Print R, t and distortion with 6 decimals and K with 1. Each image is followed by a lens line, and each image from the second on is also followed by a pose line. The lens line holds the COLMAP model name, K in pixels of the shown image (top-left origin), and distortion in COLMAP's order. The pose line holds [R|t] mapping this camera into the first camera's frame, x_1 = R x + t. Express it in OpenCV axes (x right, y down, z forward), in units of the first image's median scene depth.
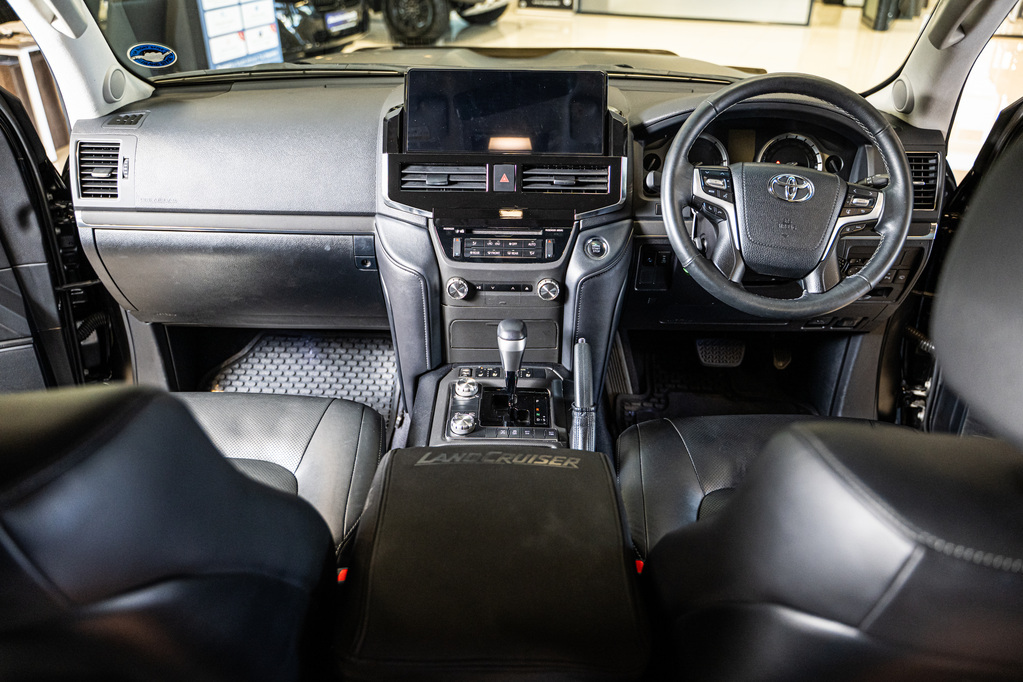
lens RADIAL K [[808.2, 0, 510.6], [0, 808.2, 341.7], [0, 0, 1]] dist [-0.004532, -0.004922]
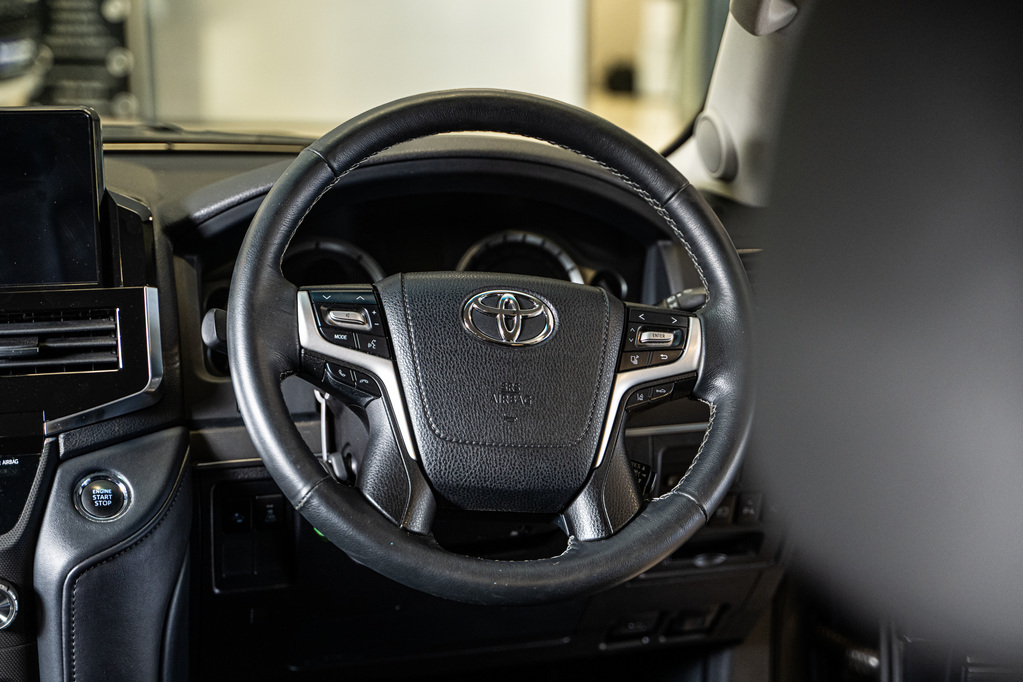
lens RADIAL K [[1642.0, 0, 511.4], [0, 1642.0, 340.7], [0, 0, 1]] dist [-0.030523, 0.000000]
pose [[0.961131, -0.062689, 0.268882, 0.090324], [0.132318, 0.959341, -0.249313, 0.052222], [-0.242320, 0.275200, 0.930347, 0.124838]]
